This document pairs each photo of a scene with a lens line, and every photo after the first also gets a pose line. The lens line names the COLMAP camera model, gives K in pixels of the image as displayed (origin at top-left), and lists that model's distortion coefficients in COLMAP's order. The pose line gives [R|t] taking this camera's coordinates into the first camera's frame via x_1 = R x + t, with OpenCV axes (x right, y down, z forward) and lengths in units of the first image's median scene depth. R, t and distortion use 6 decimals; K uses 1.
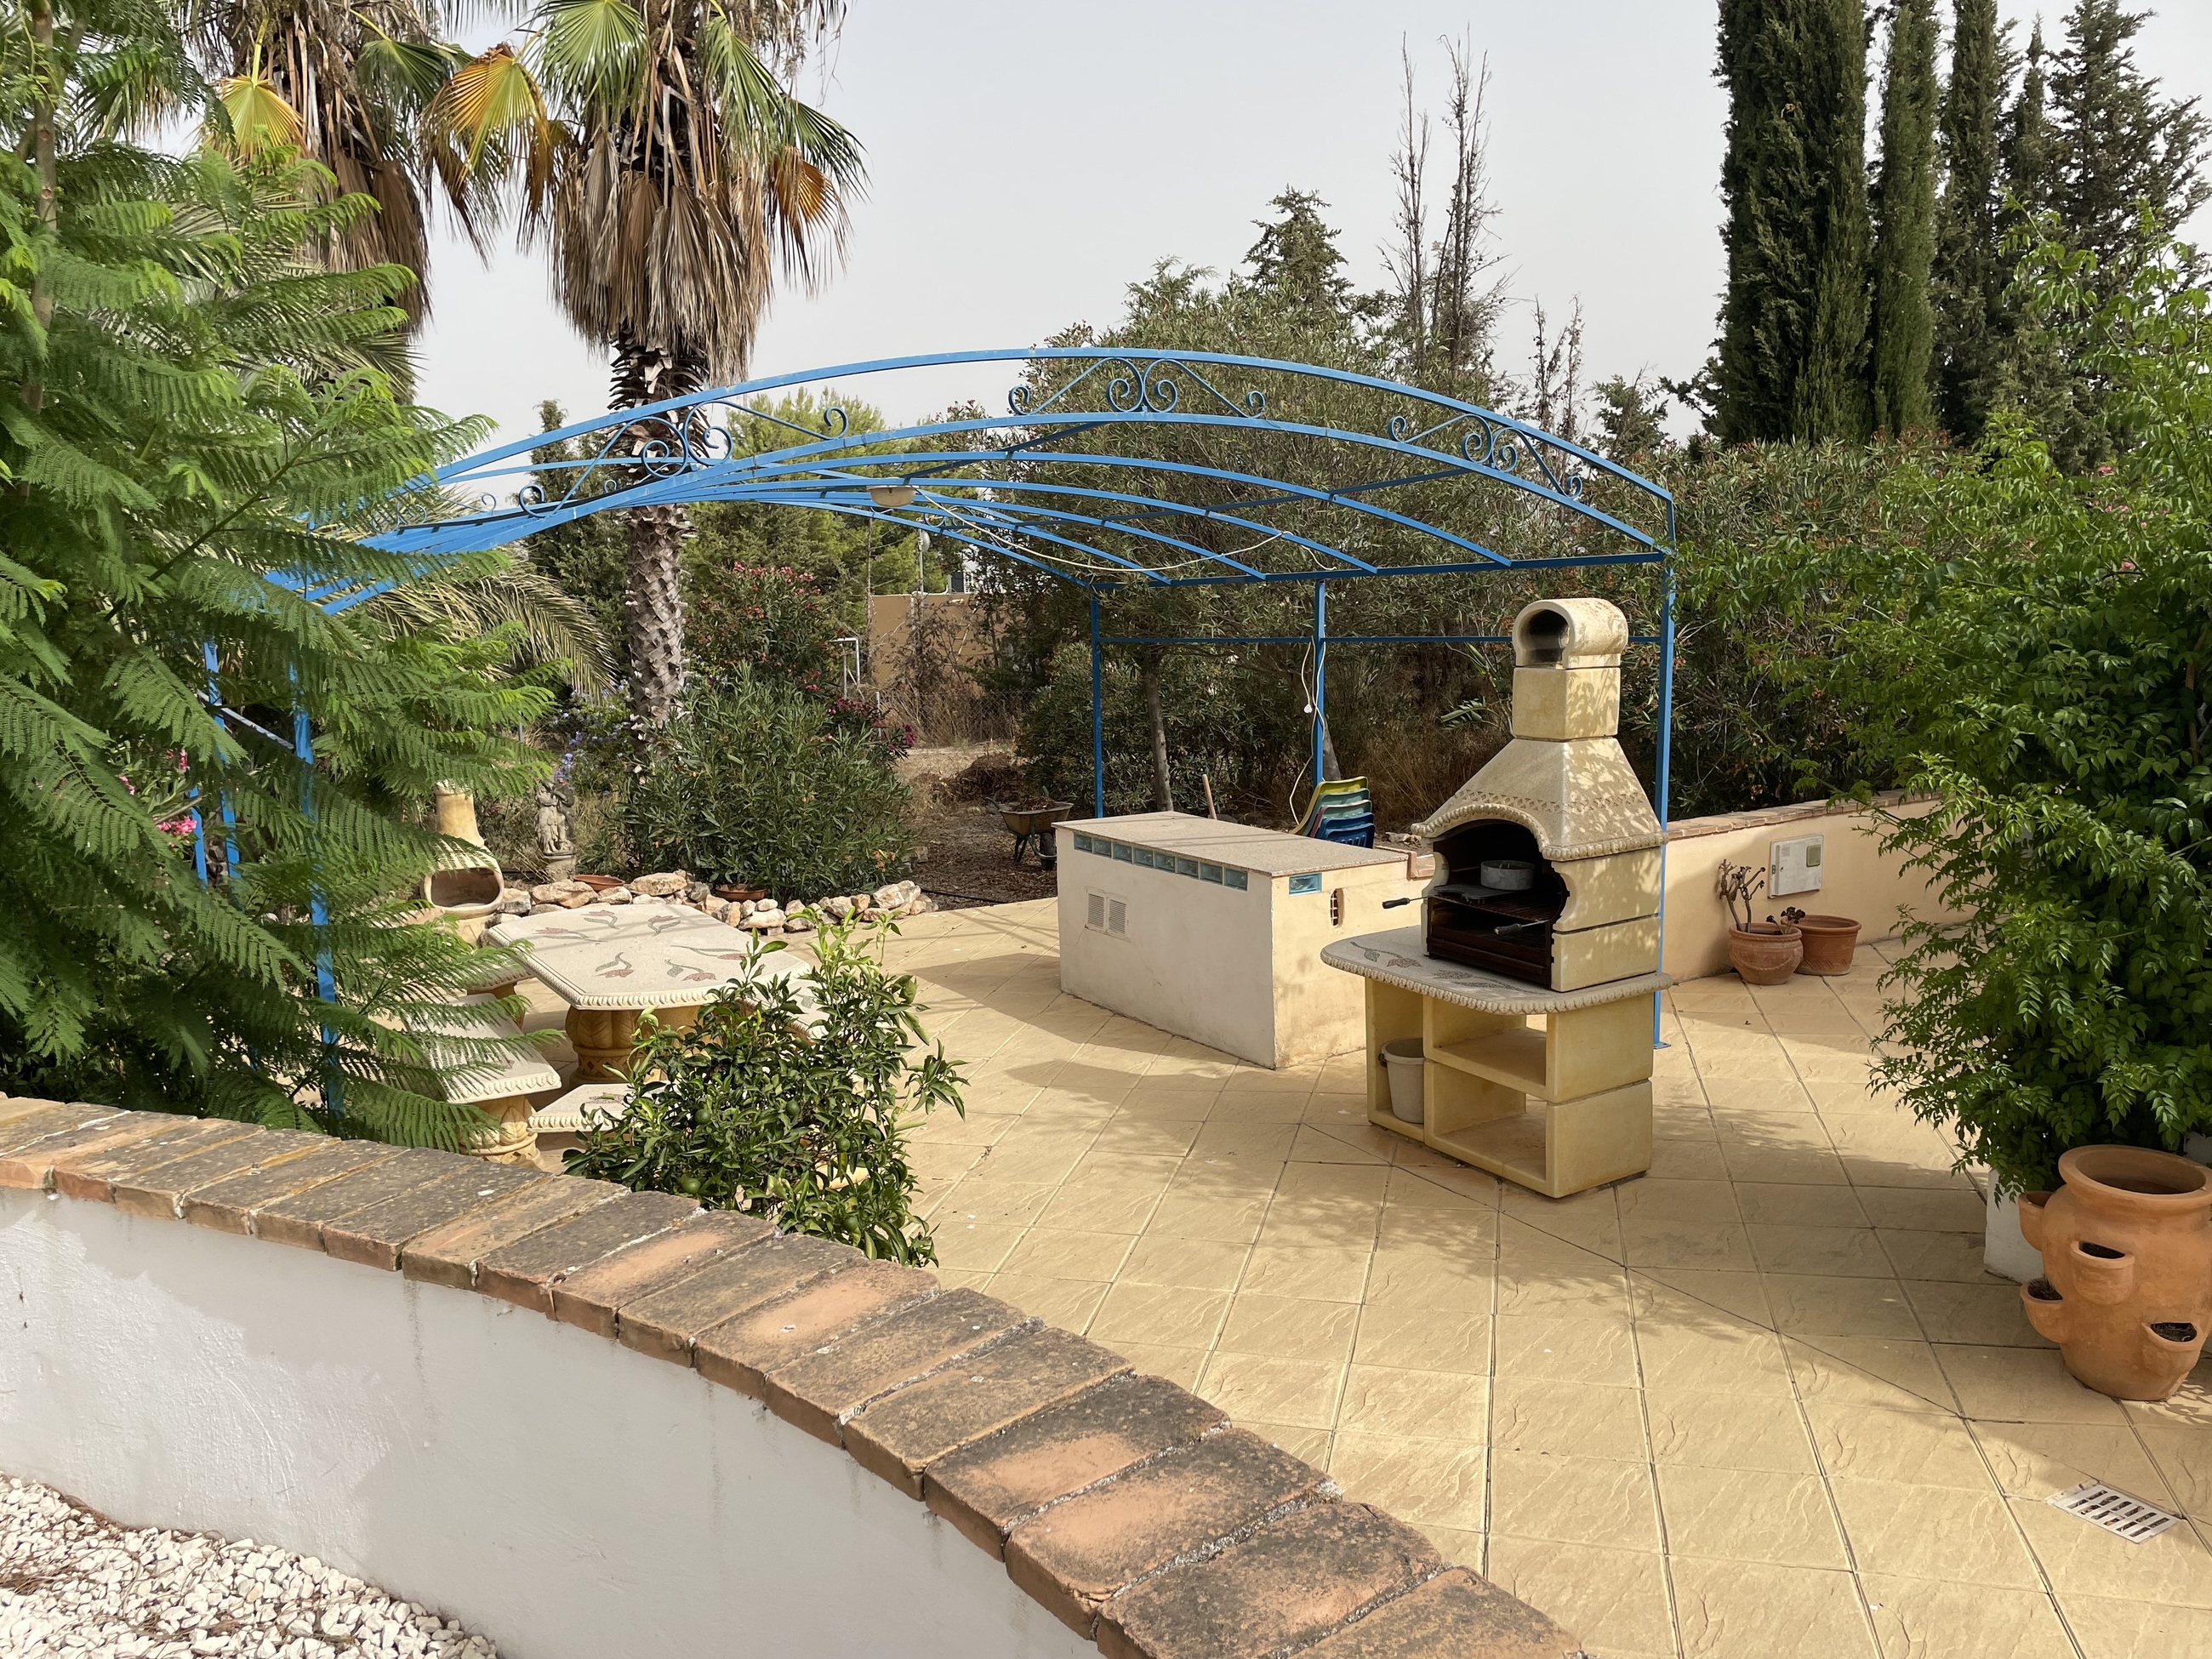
lens RADIAL K [[1667.4, 0, 1095.6], [0, 1667.4, 830.2], [0, 0, 1]] dist [0.080915, -0.104857]
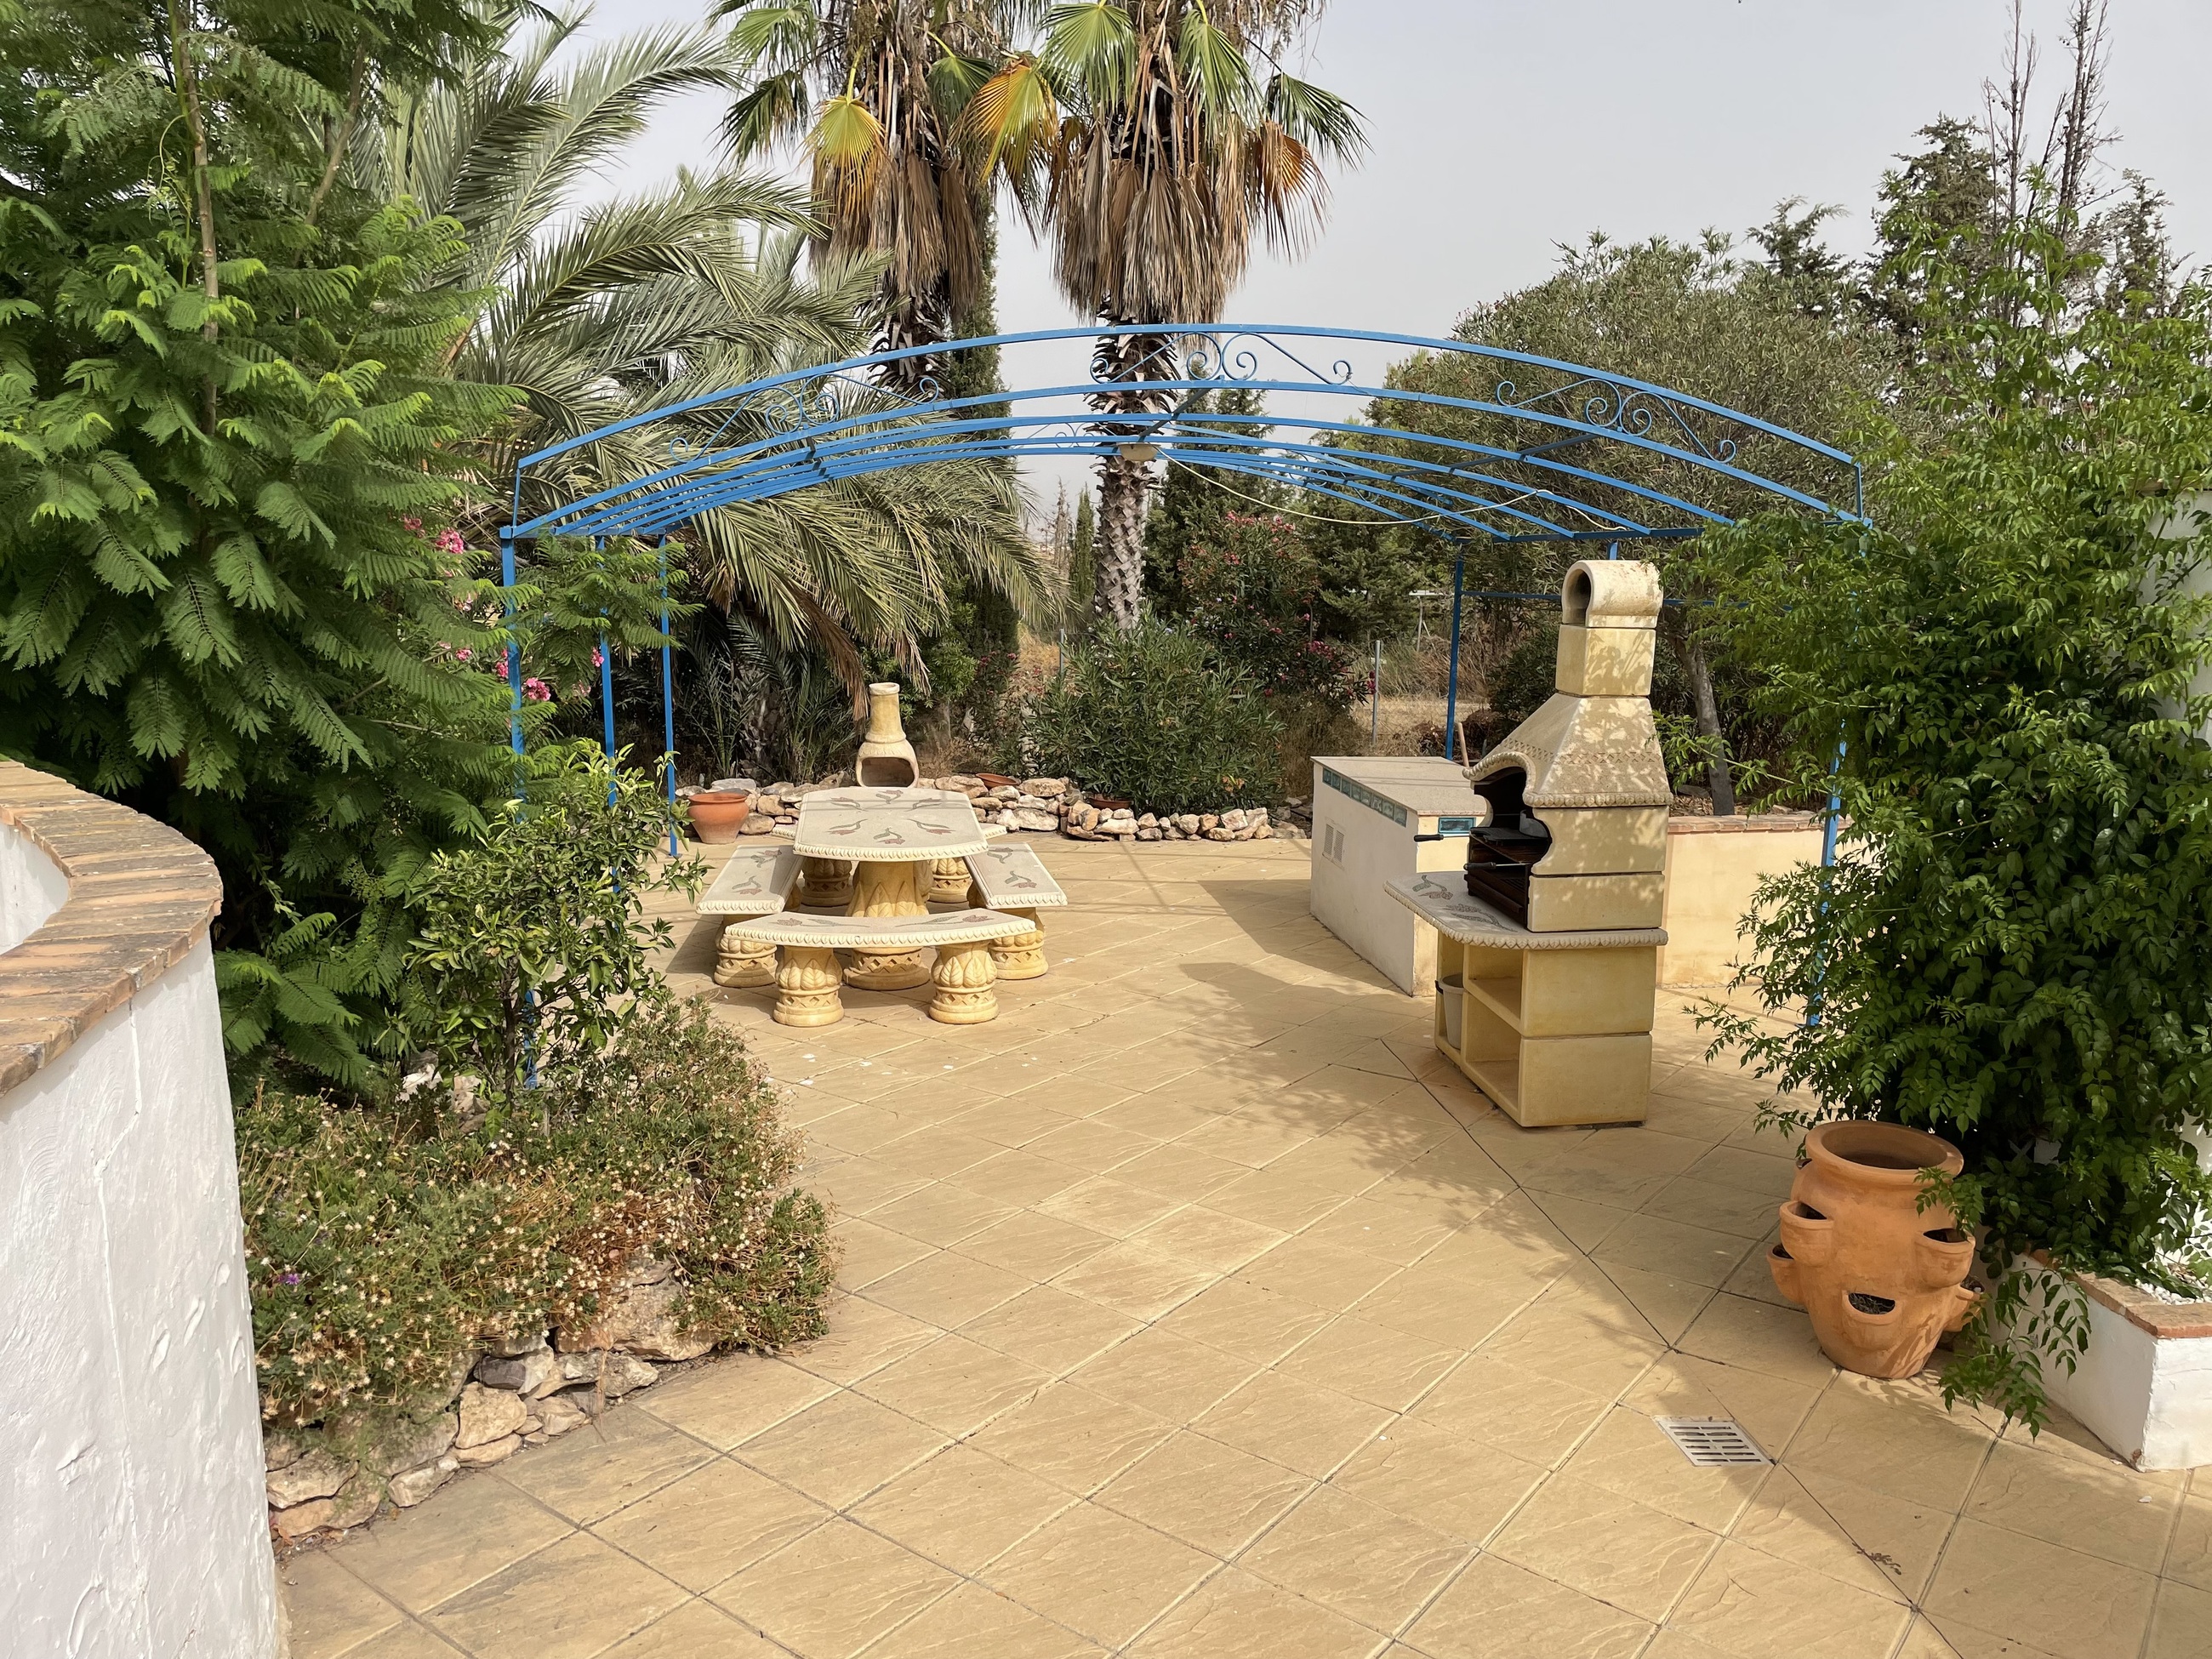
lens RADIAL K [[1667.4, 0, 1109.9], [0, 1667.4, 832.6], [0, 0, 1]] dist [0.080915, -0.104857]
pose [[0.913376, 0.104235, -0.393547, 0.208036], [-0.093447, 0.994536, 0.046535, 0.004566], [0.396247, -0.005728, 0.918126, -0.035799]]
